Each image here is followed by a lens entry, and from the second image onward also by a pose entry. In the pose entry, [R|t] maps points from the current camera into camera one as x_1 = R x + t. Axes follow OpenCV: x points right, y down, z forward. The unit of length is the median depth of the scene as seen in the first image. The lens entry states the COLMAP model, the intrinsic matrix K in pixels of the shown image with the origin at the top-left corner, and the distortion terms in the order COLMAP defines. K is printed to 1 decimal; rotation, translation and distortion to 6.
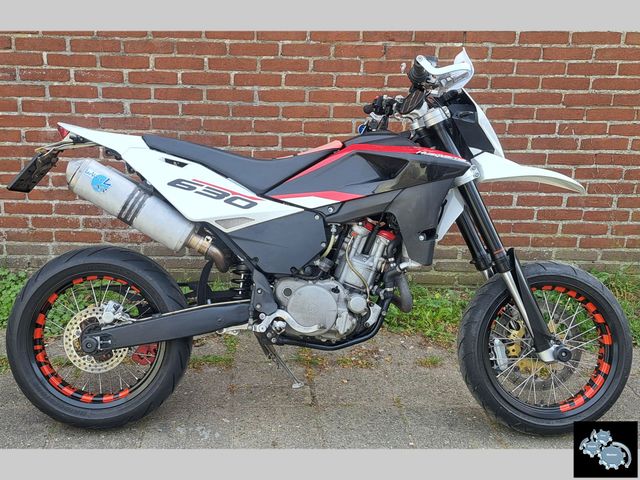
lens RADIAL K [[690.2, 0, 267.3], [0, 690.2, 214.1], [0, 0, 1]] dist [0.107506, -0.173104]
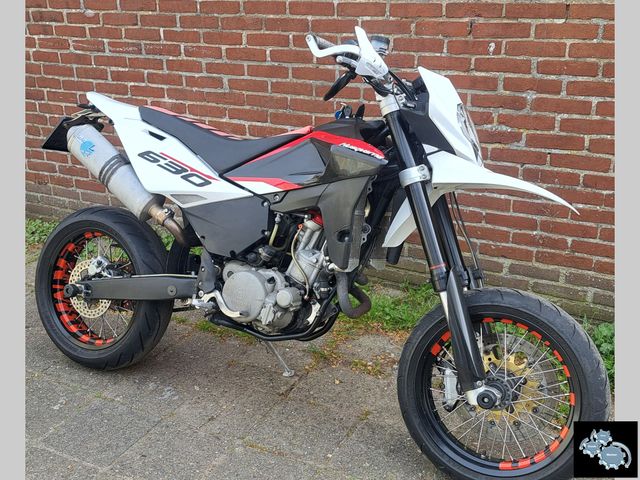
lens RADIAL K [[711.2, 0, 317.8], [0, 711.2, 241.8], [0, 0, 1]] dist [0.104331, -0.197534]
pose [[0.876748, 0.142596, -0.459325, 0.452301], [-0.113847, 0.989426, 0.089856, -0.030540], [0.467281, -0.026489, 0.883712, 0.113594]]
